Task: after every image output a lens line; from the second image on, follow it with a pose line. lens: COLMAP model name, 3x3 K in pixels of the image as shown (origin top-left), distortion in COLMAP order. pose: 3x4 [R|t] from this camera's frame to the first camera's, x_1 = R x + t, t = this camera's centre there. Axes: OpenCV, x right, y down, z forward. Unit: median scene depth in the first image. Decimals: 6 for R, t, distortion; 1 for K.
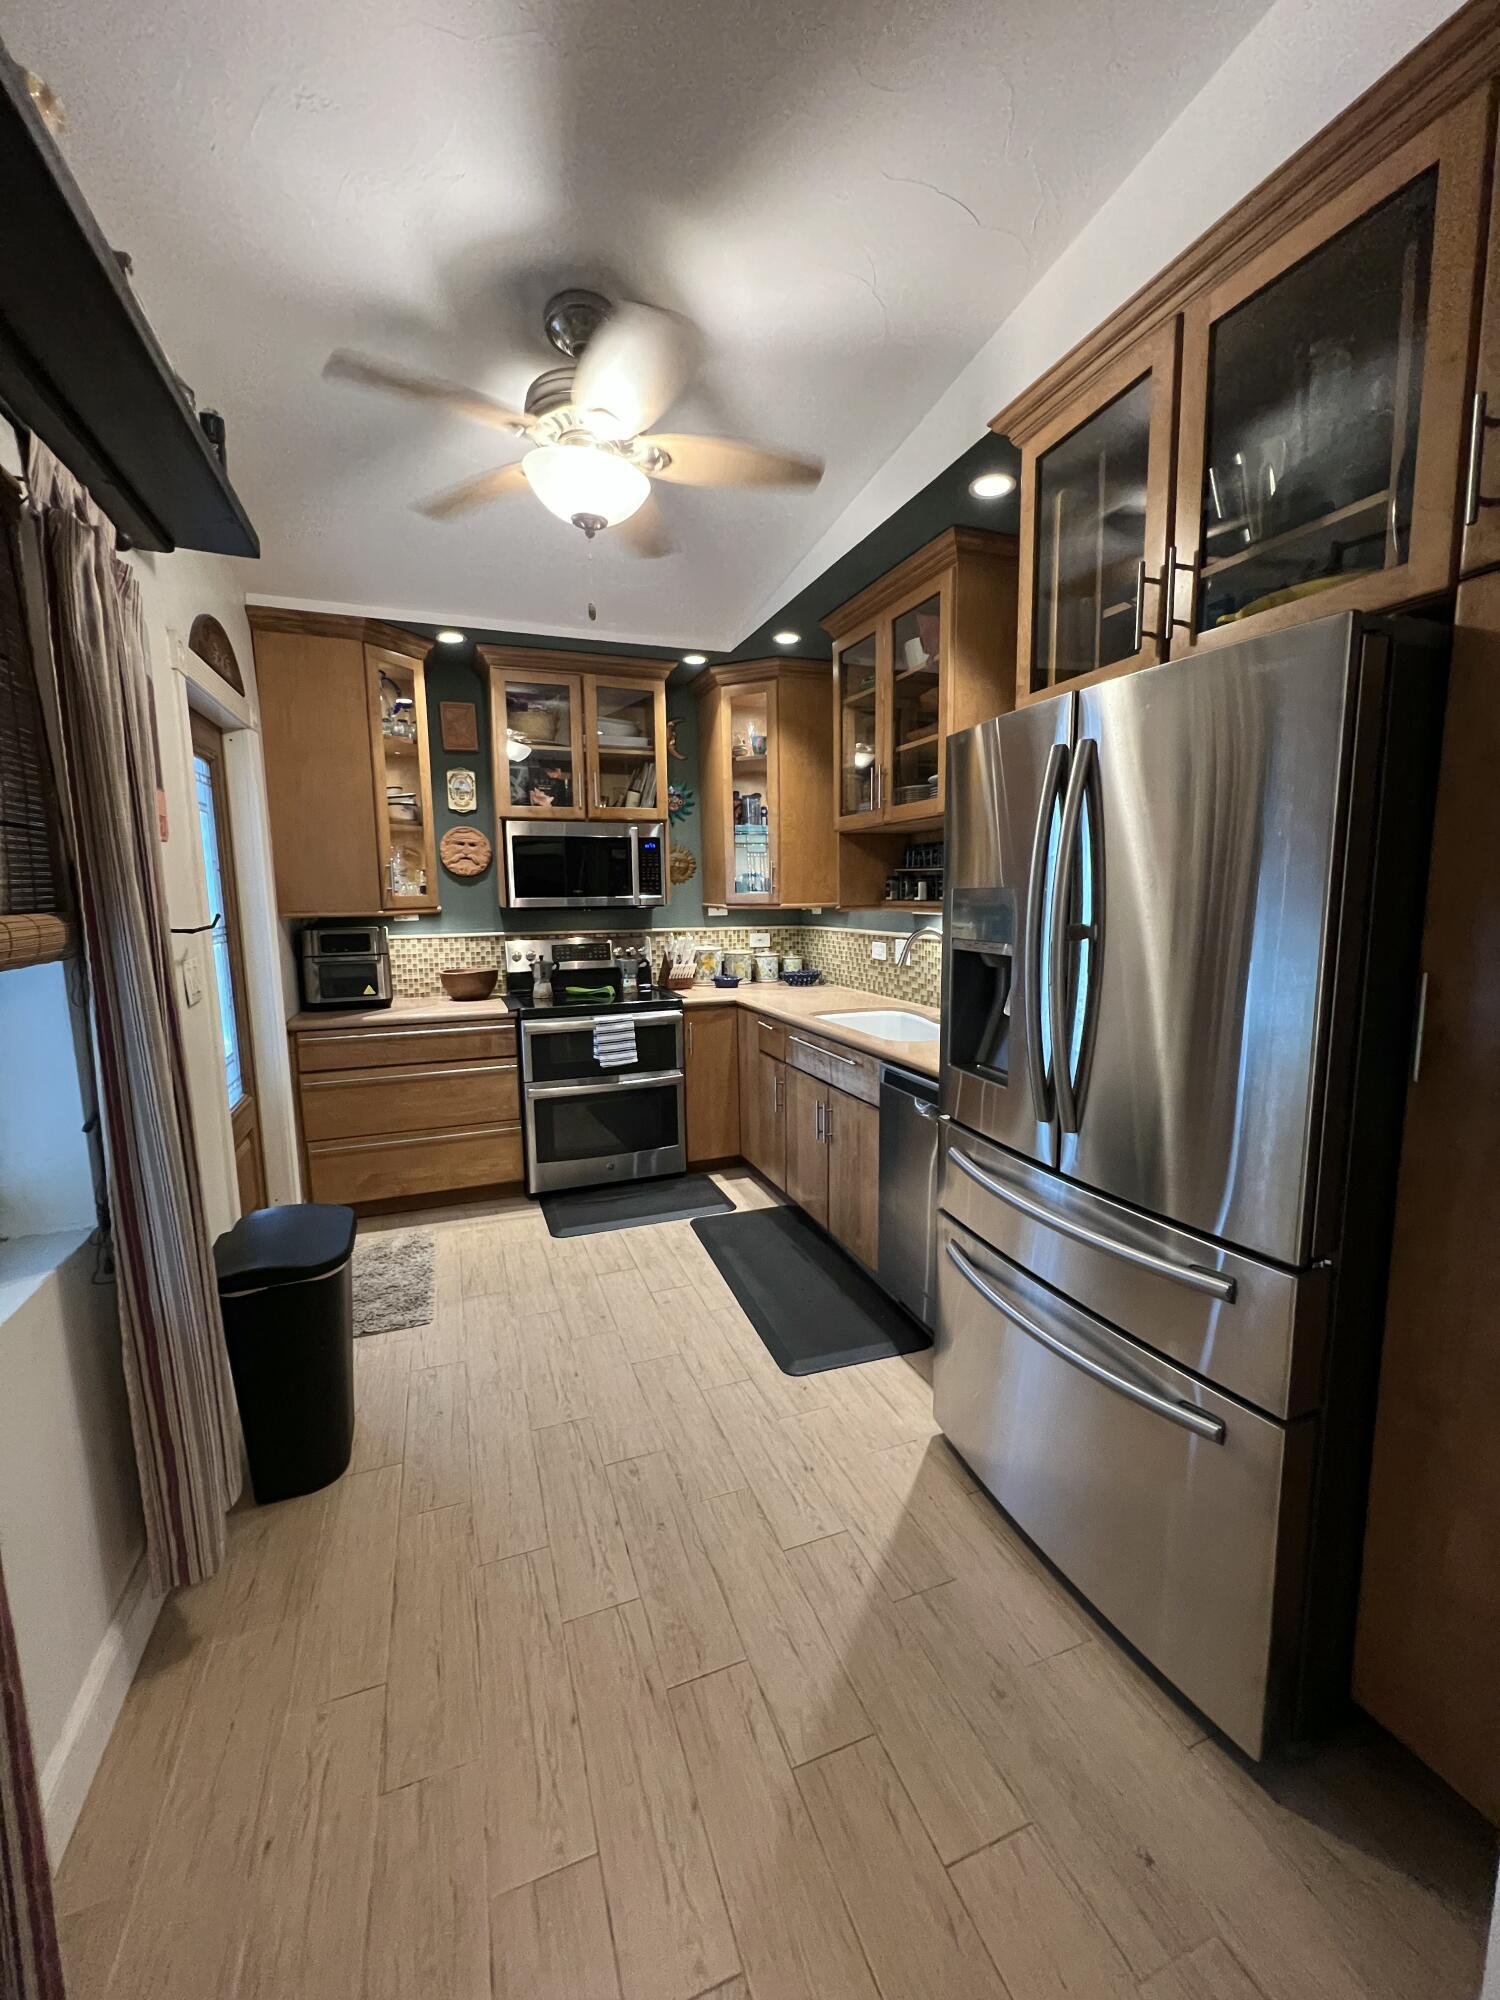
lens RADIAL K [[798.5, 0, 758.1], [0, 798.5, 998.2], [0, 0, 1]] dist [-0.003657, 0.000936]
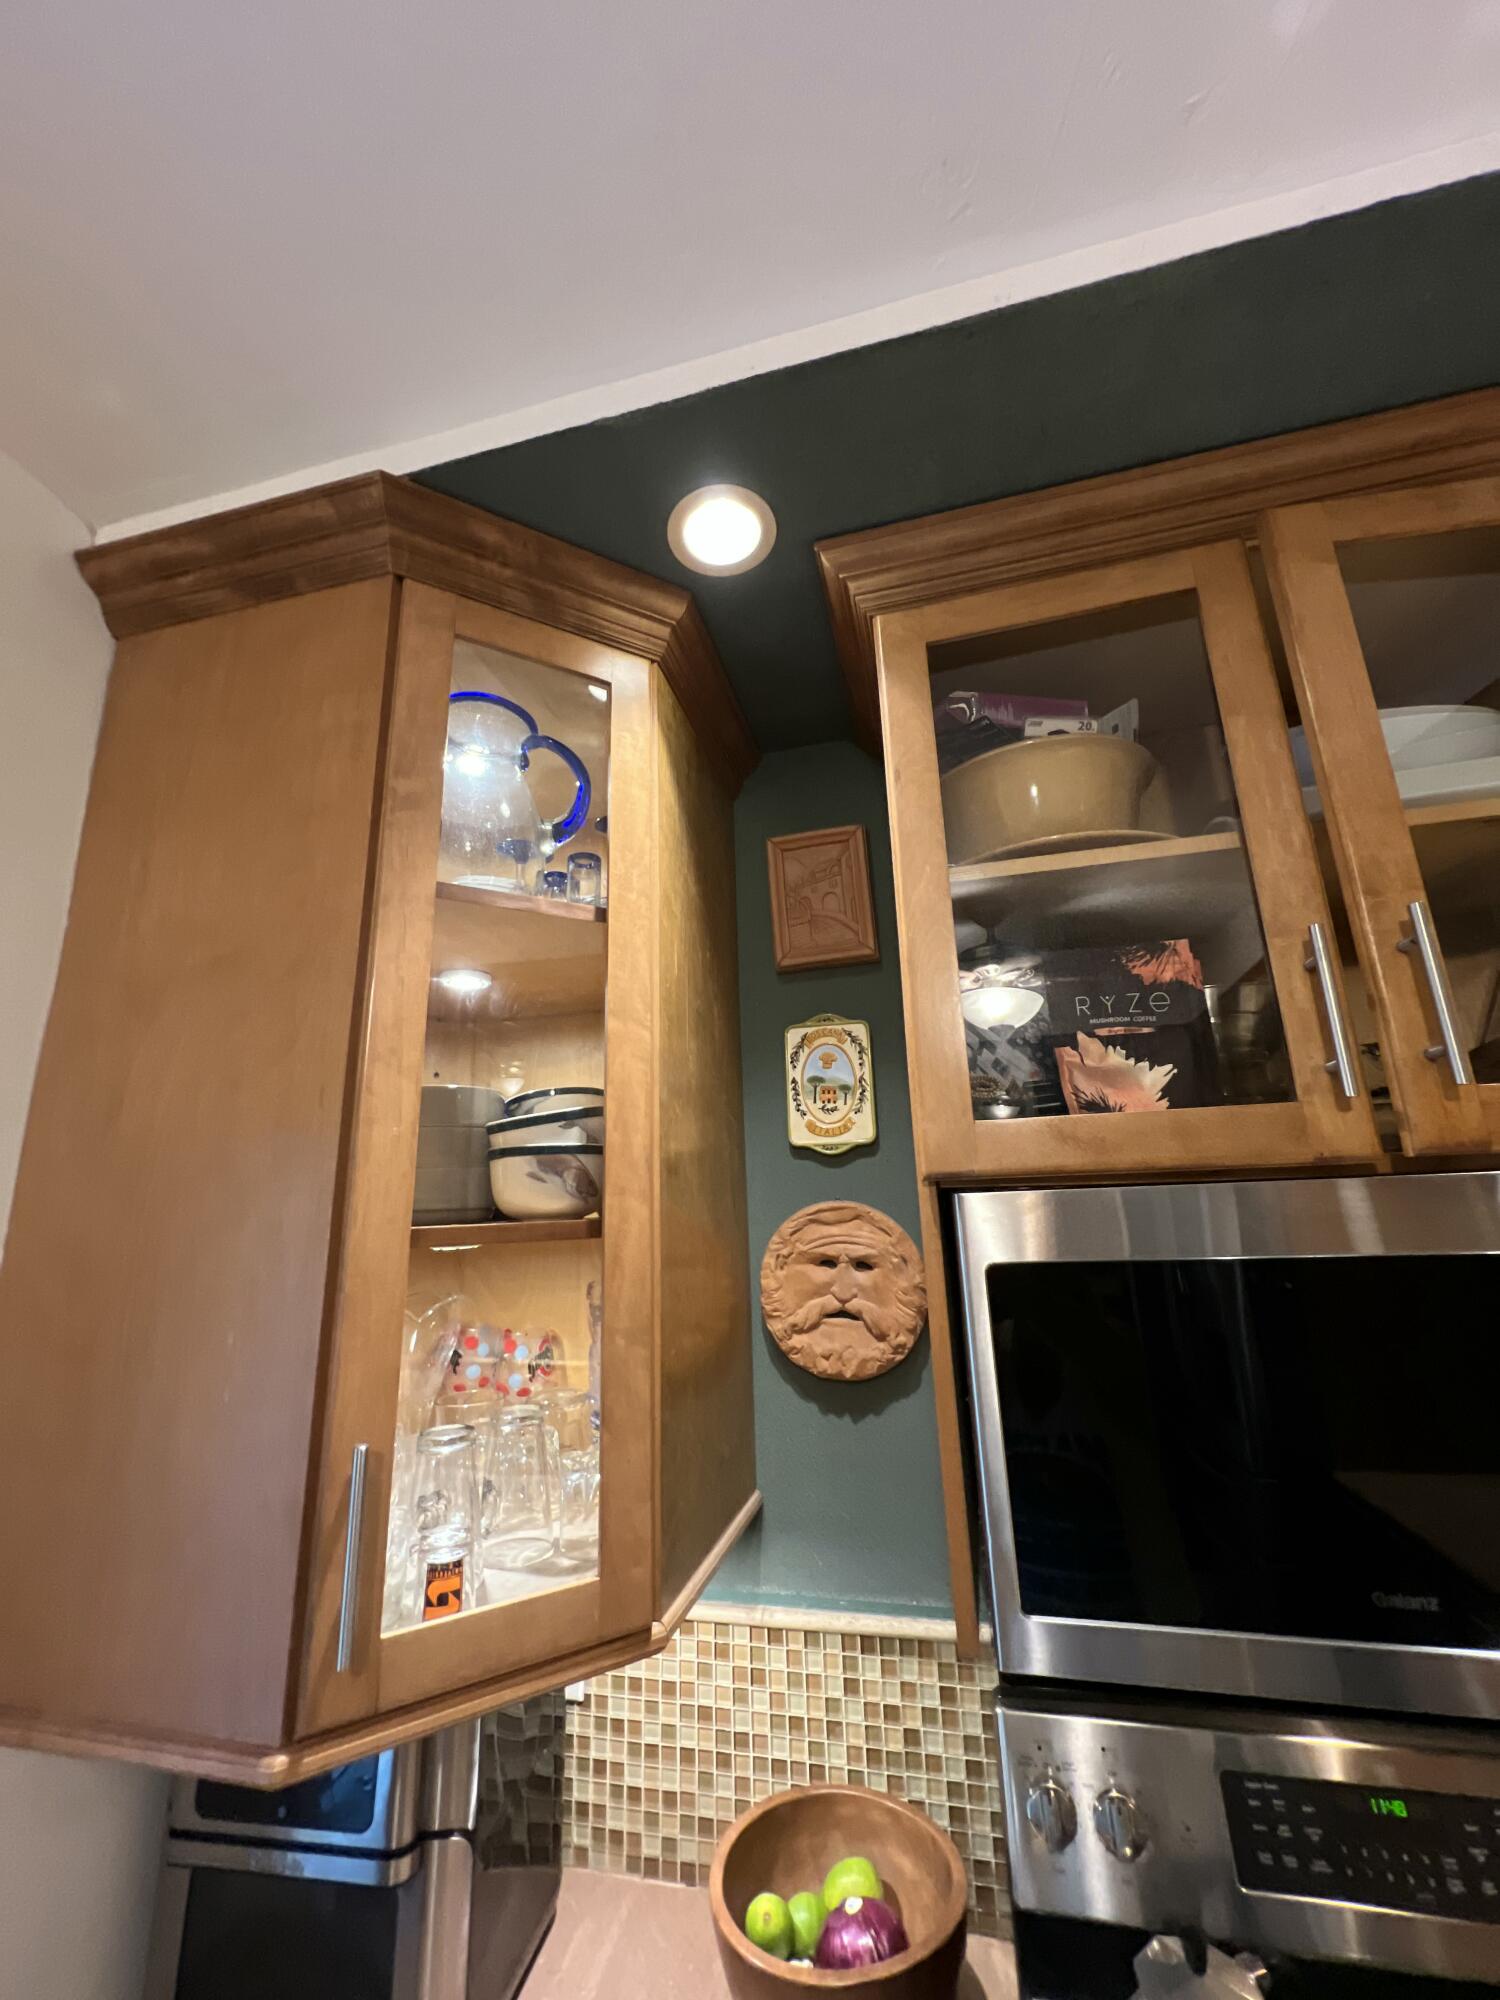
lens RADIAL K [[798.5, 0, 745.1], [0, 798.5, 1001.2], [0, 0, 1]] dist [-0.003657, 0.000936]
pose [[0.810072, -0.162863, -0.563257, -0.241477], [-0.056402, 0.934549, -0.351336, -0.198882], [0.583611, 0.316376, 0.747866, 0.819053]]
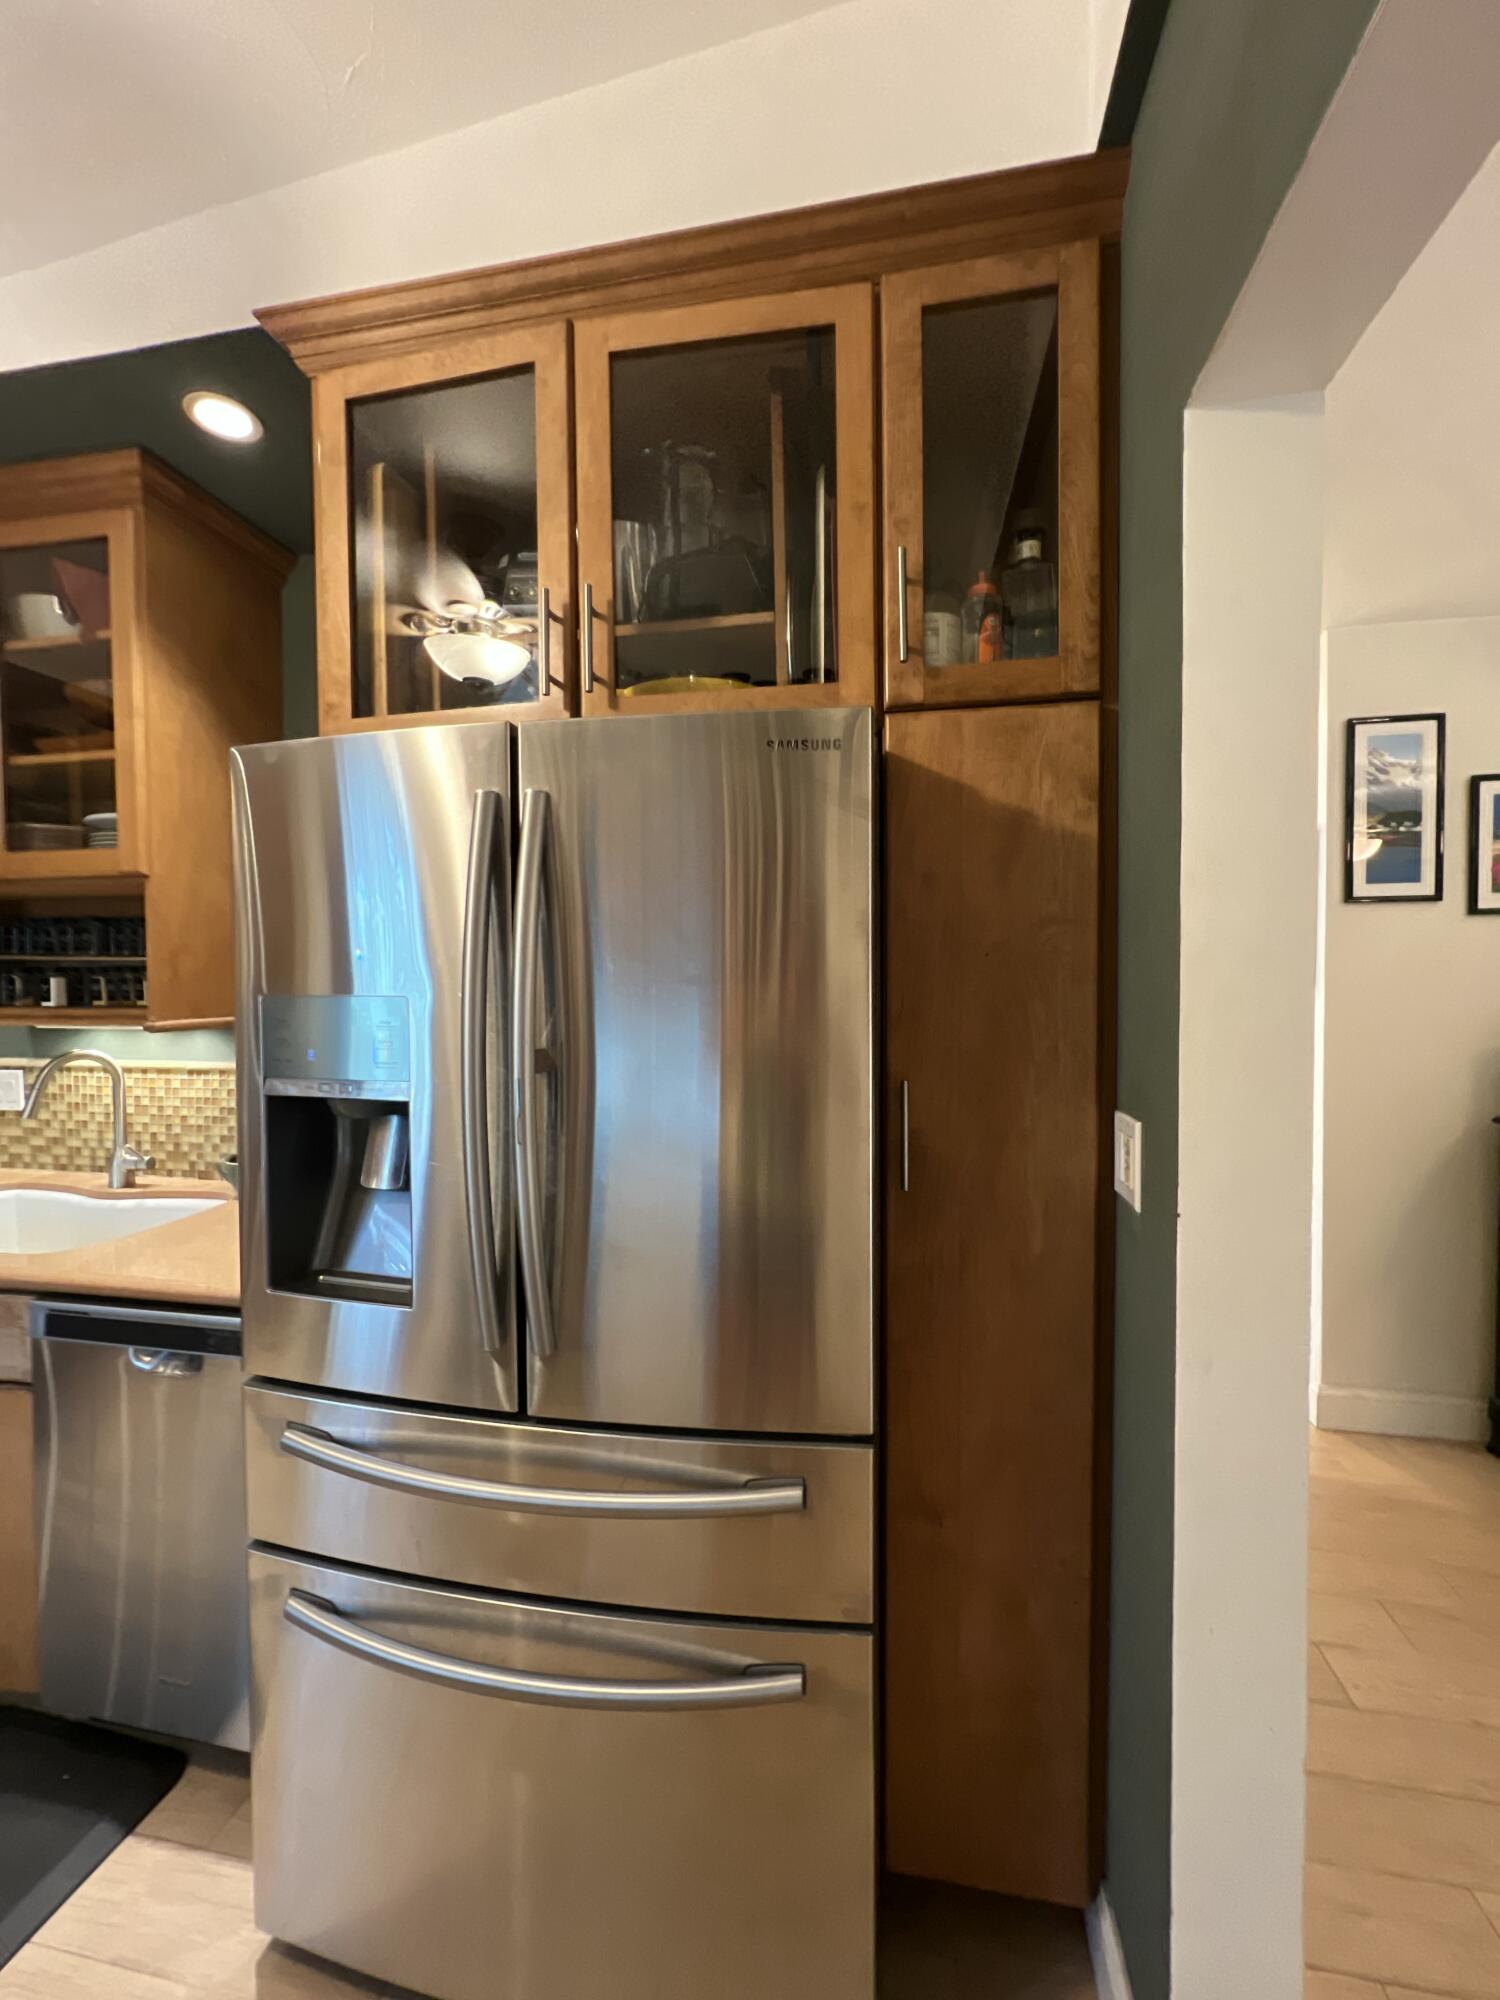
lens RADIAL K [[798.5, 0, 748.9], [0, 798.5, 1001.4], [0, 0, 1]] dist [-0.003657, 0.000936]
pose [[0.527685, -0.012004, 0.849356, -0.038031], [0.109293, 0.992549, -0.053873, -0.030721], [-0.842380, 0.121257, 0.525065, 0.192780]]
